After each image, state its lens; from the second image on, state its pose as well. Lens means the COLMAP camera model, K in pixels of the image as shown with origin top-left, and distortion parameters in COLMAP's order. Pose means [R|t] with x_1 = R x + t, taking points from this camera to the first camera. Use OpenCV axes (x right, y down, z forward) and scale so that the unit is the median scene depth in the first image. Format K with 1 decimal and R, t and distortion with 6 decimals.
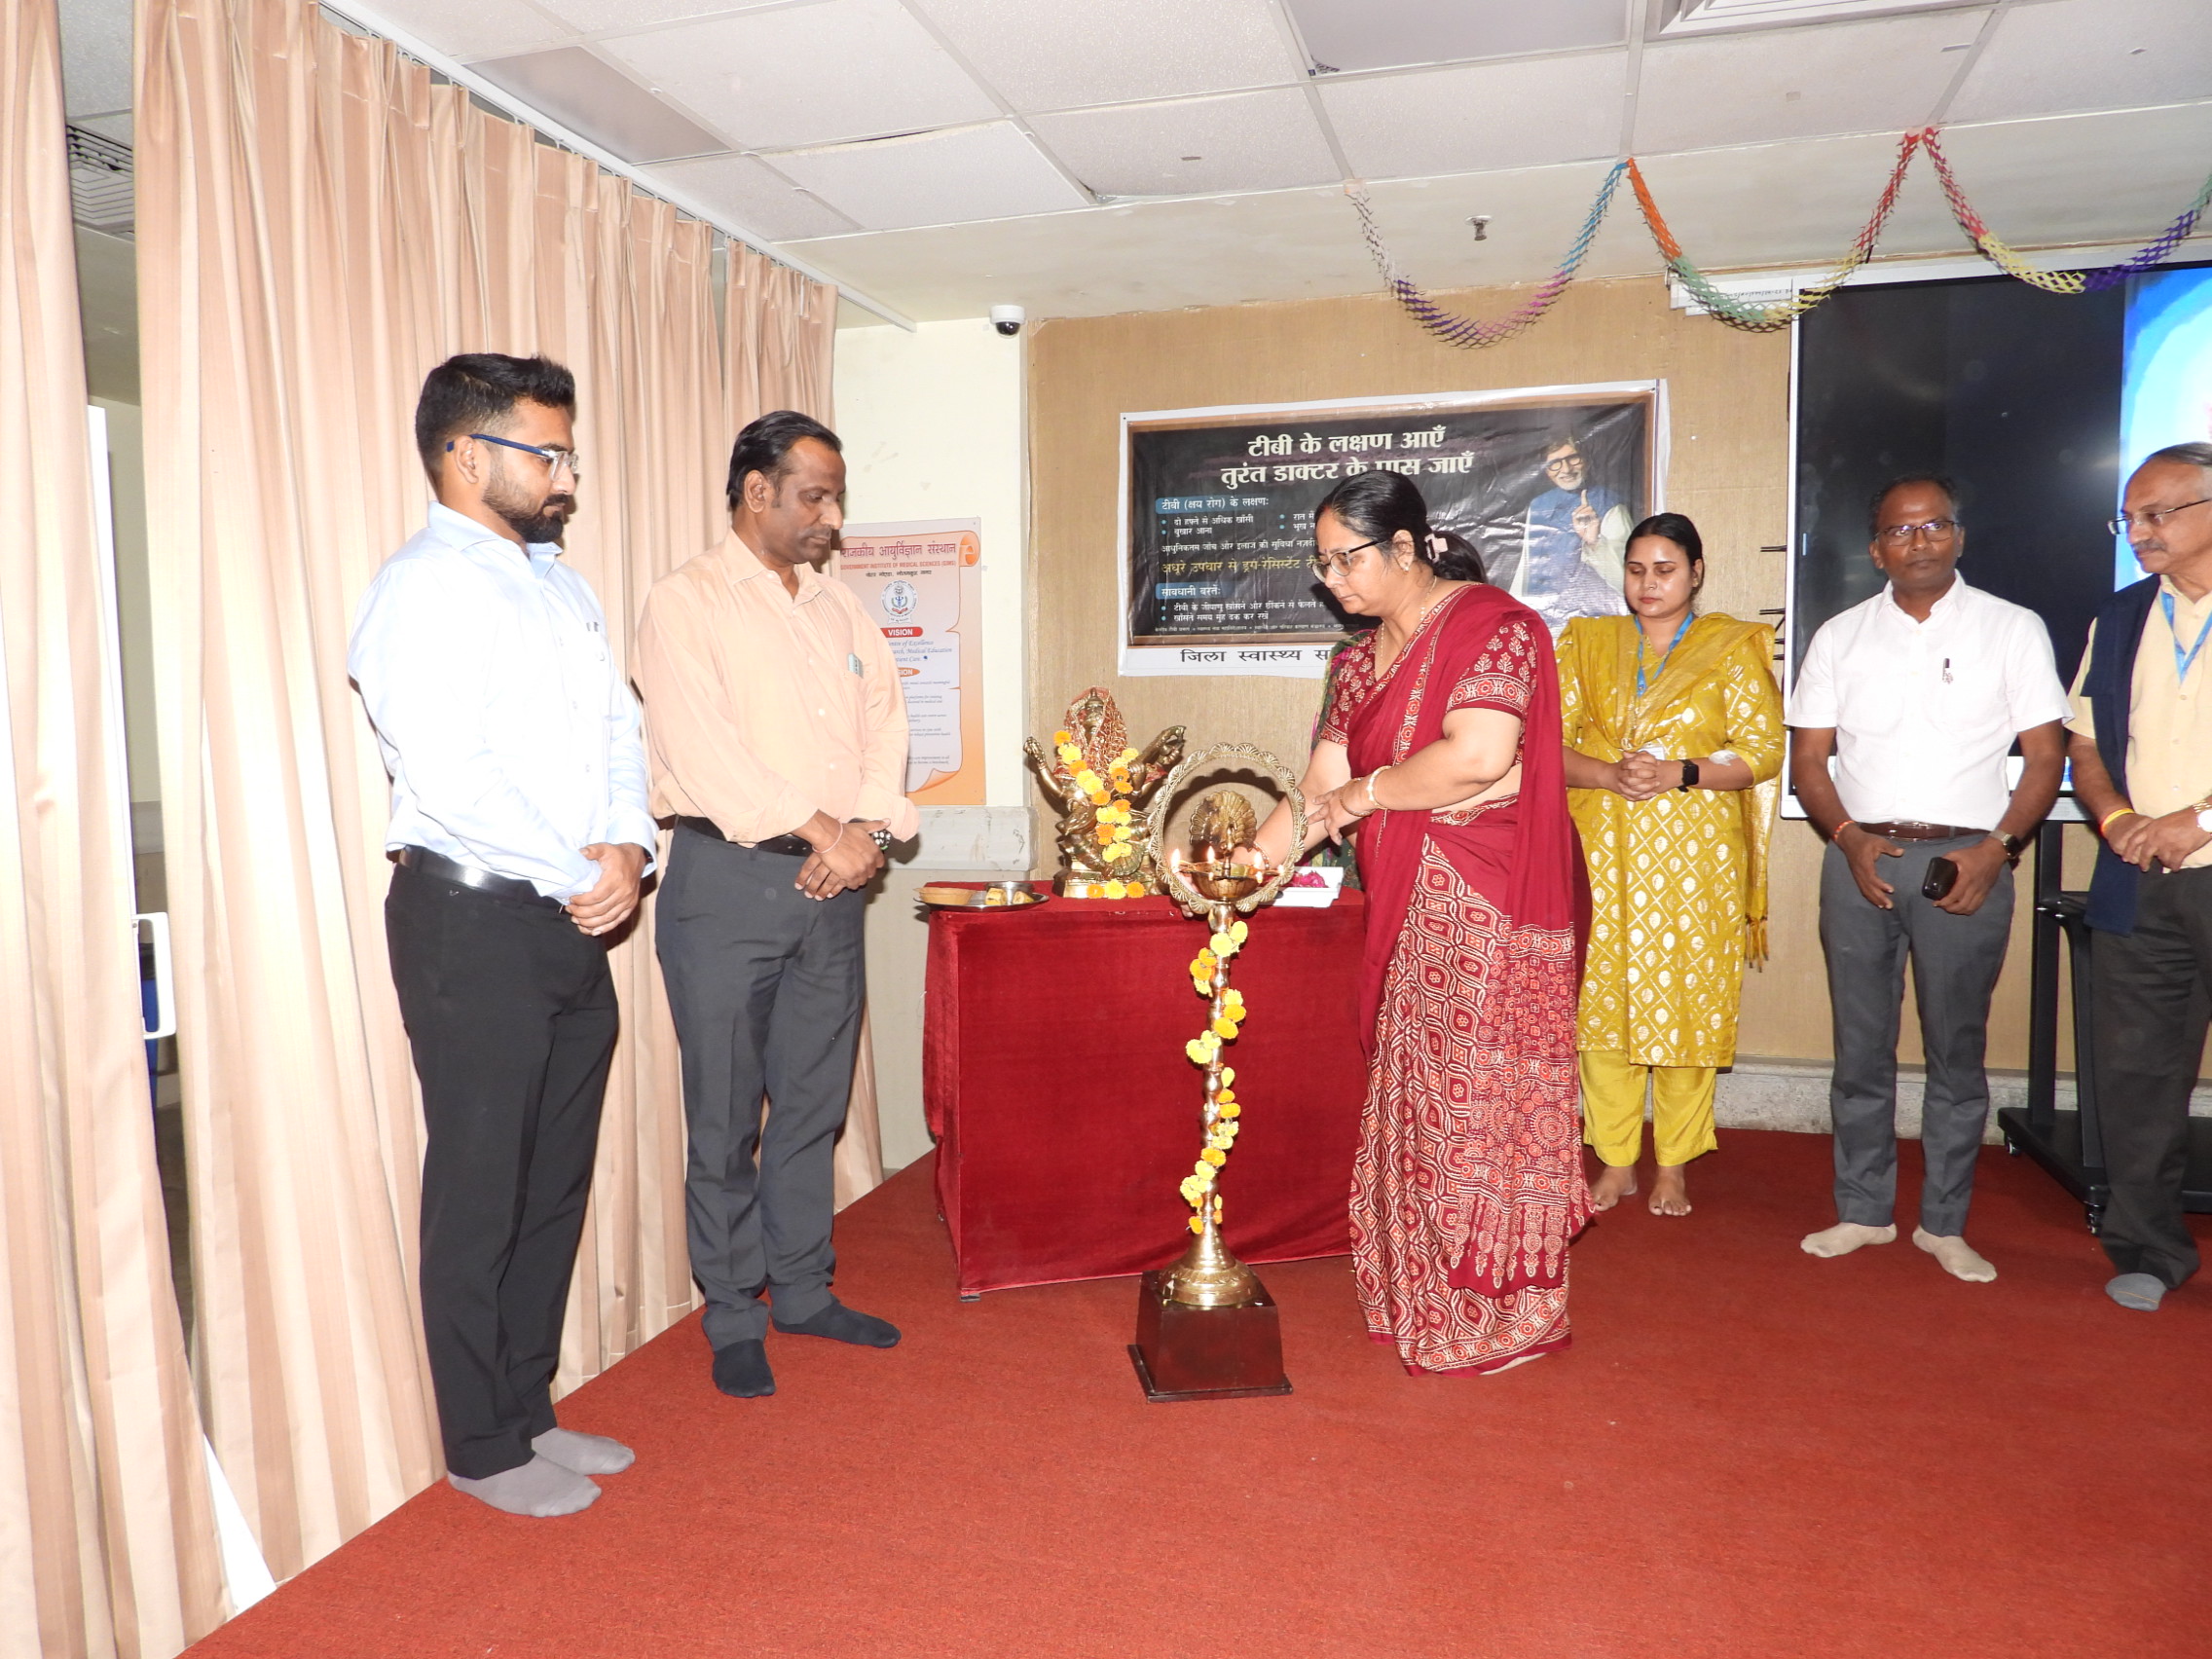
lens RADIAL K [[1588.2, 0, 1110.8], [0, 1588.2, 829.4], [0, 0, 1]] dist [-0.017061, 0.007328]
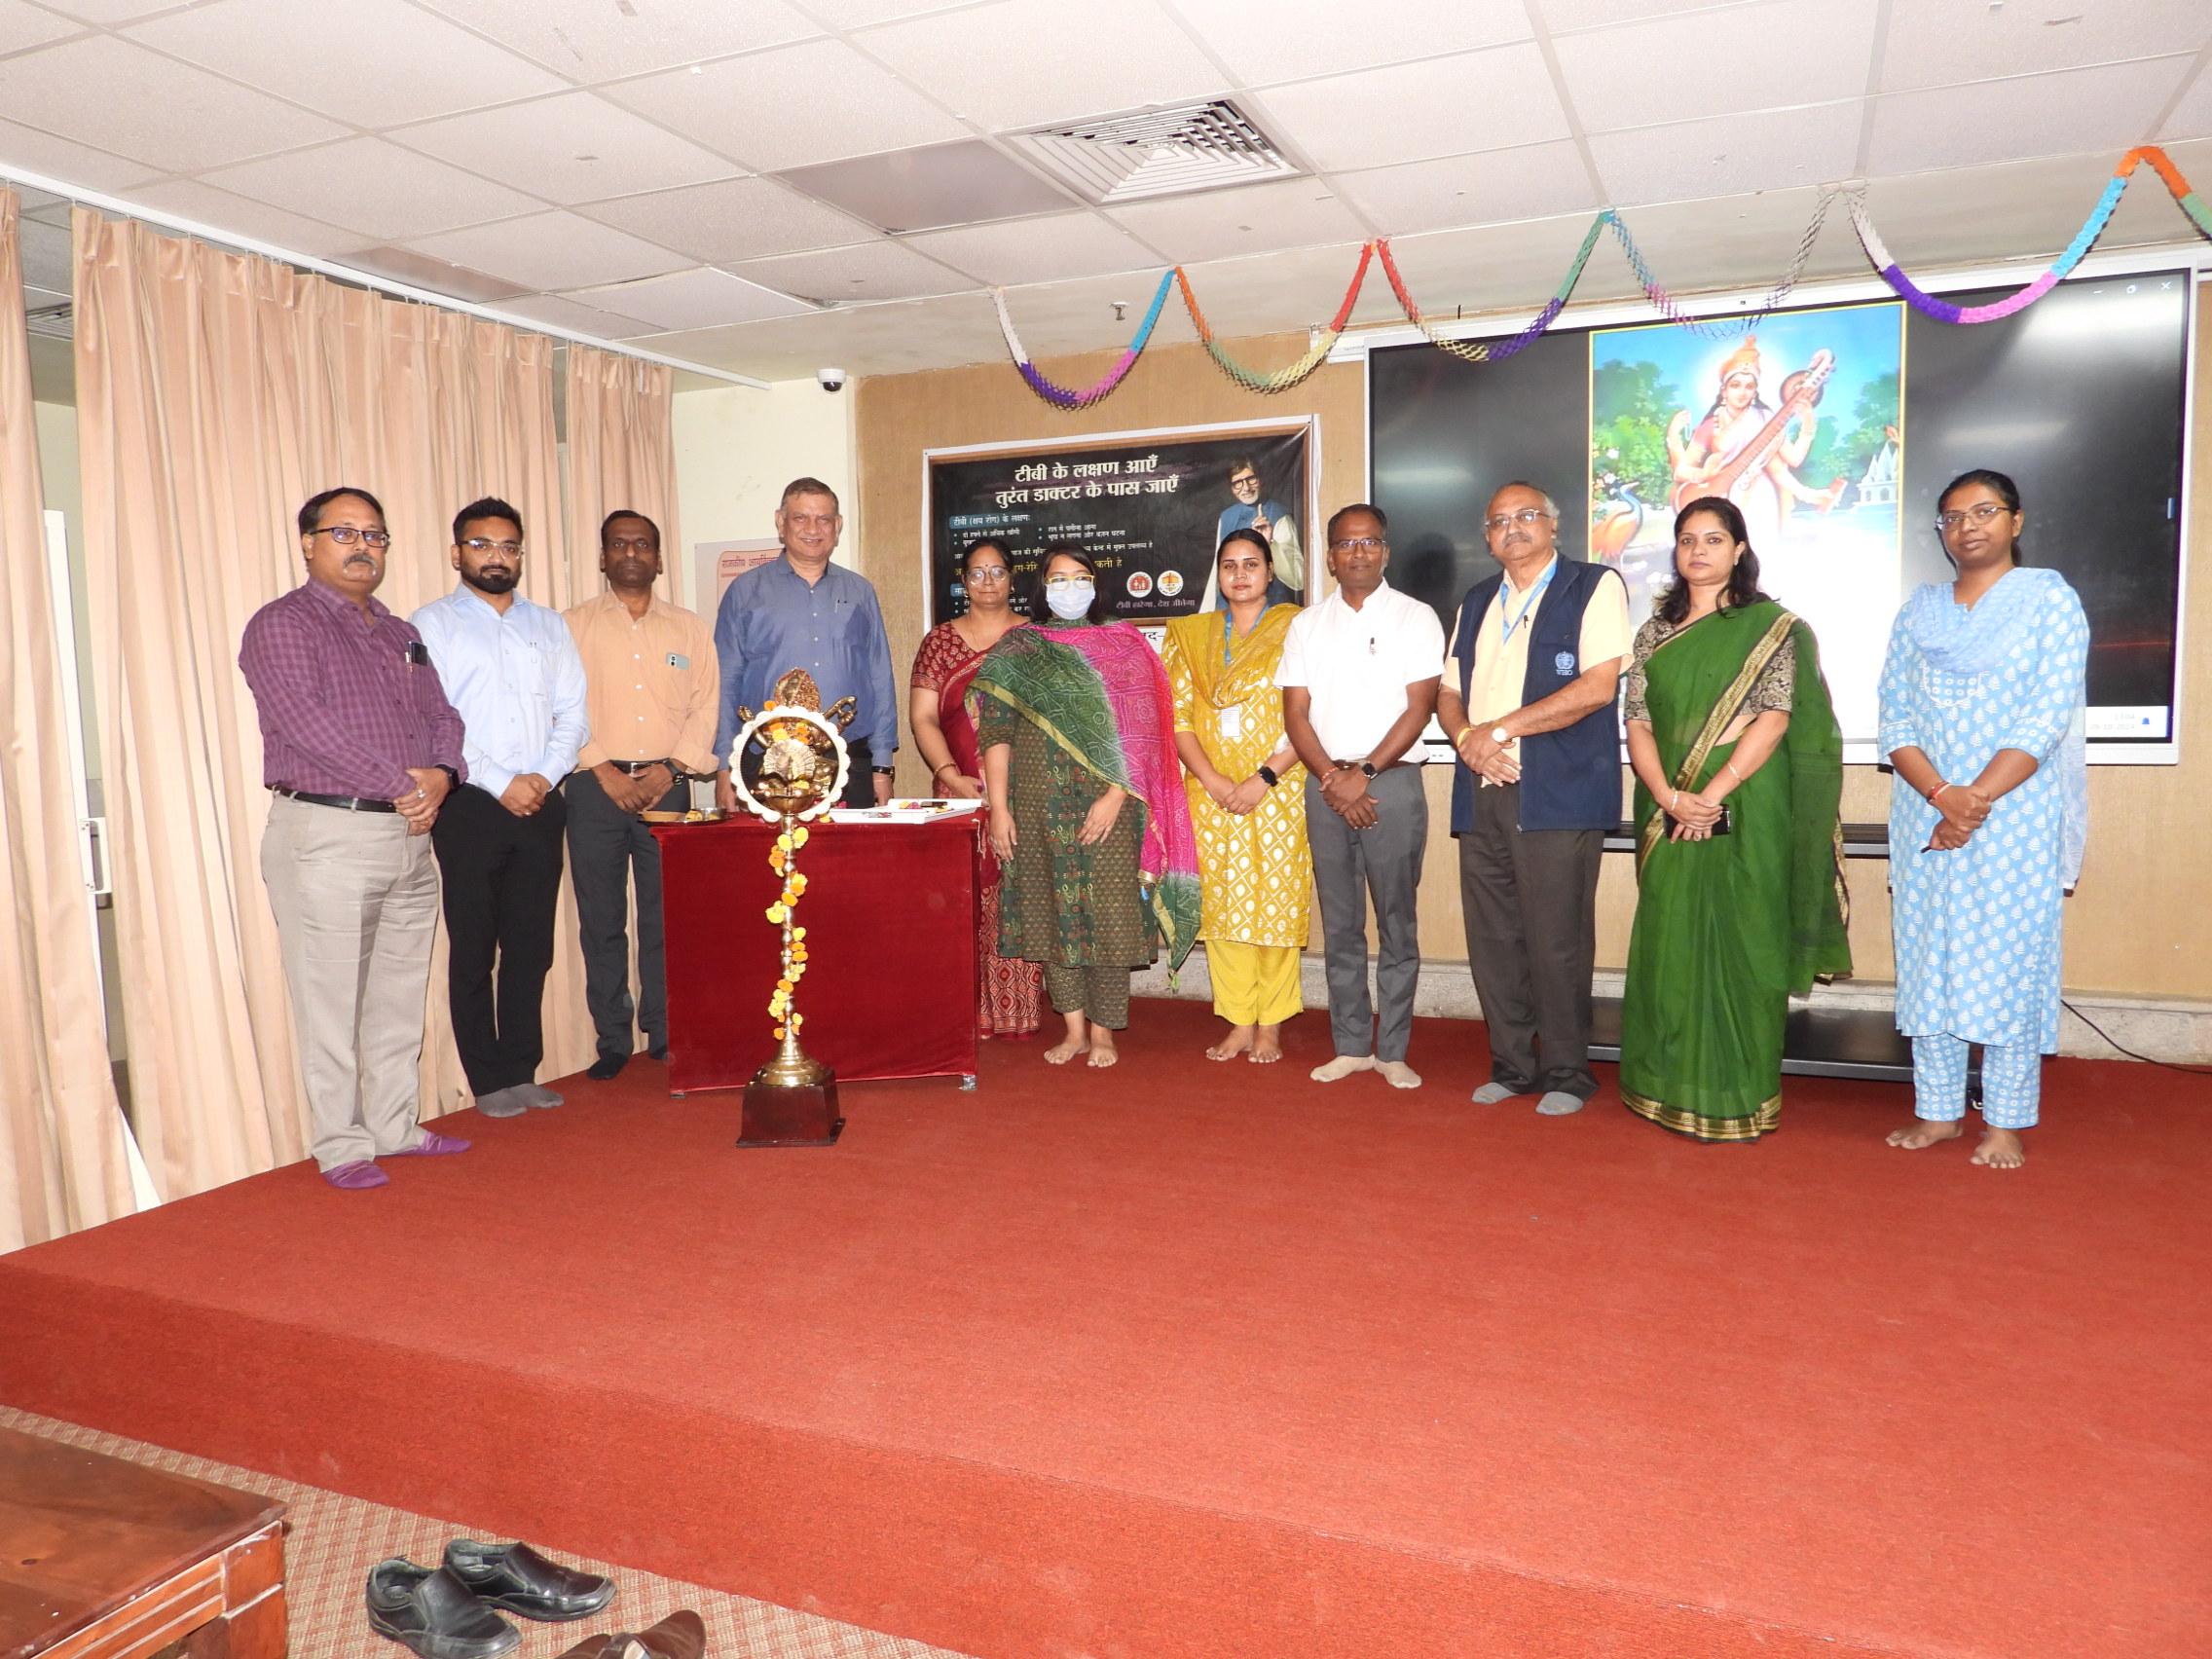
lens RADIAL K [[1588.2, 0, 1110.8], [0, 1588.2, 829.4], [0, 0, 1]] dist [-0.017061, 0.007328]
pose [[0.992887, -0.001749, -0.119044, 0.437763], [0.003651, 0.999869, 0.015759, 0.030153], [0.119000, -0.016082, 0.992764, -0.348050]]
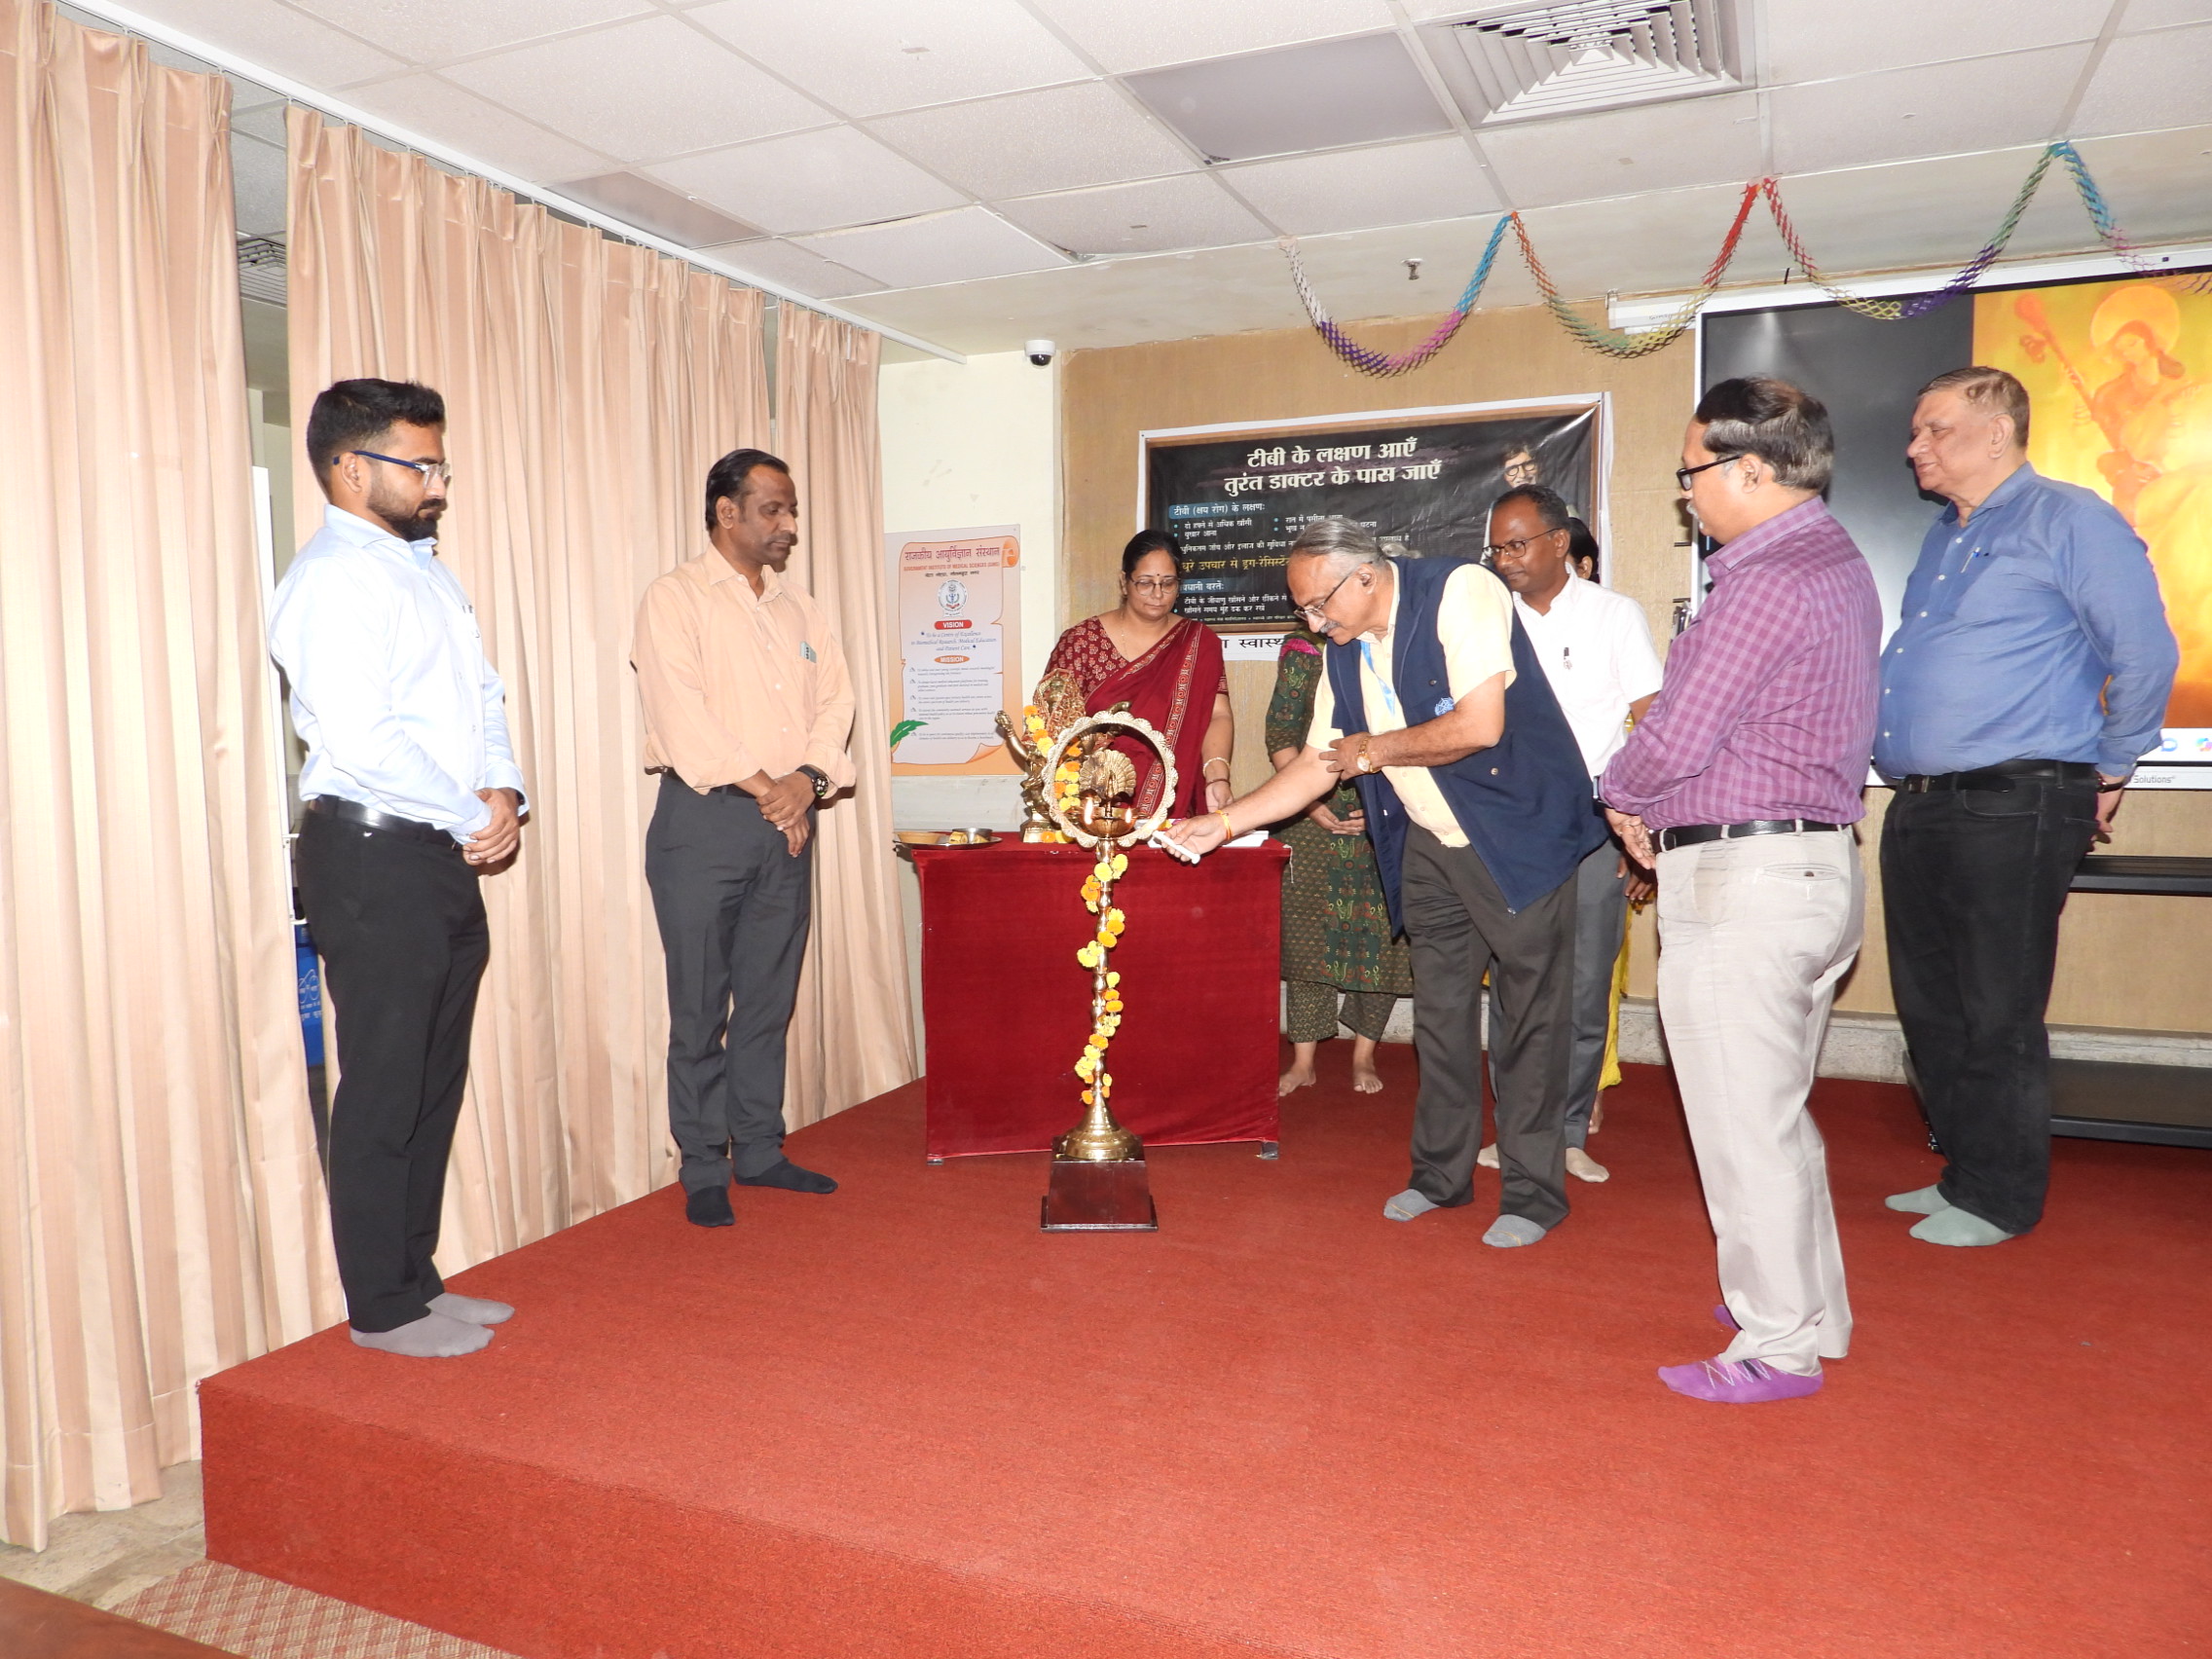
lens RADIAL K [[1588.2, 0, 1110.8], [0, 1588.2, 829.4], [0, 0, 1]] dist [-0.017061, 0.007328]
pose [[0.992558, 0.007784, -0.121522, 0.181805], [-0.007115, 0.999957, 0.005934, 0.025047], [0.121563, -0.005025, 0.992571, -0.195989]]
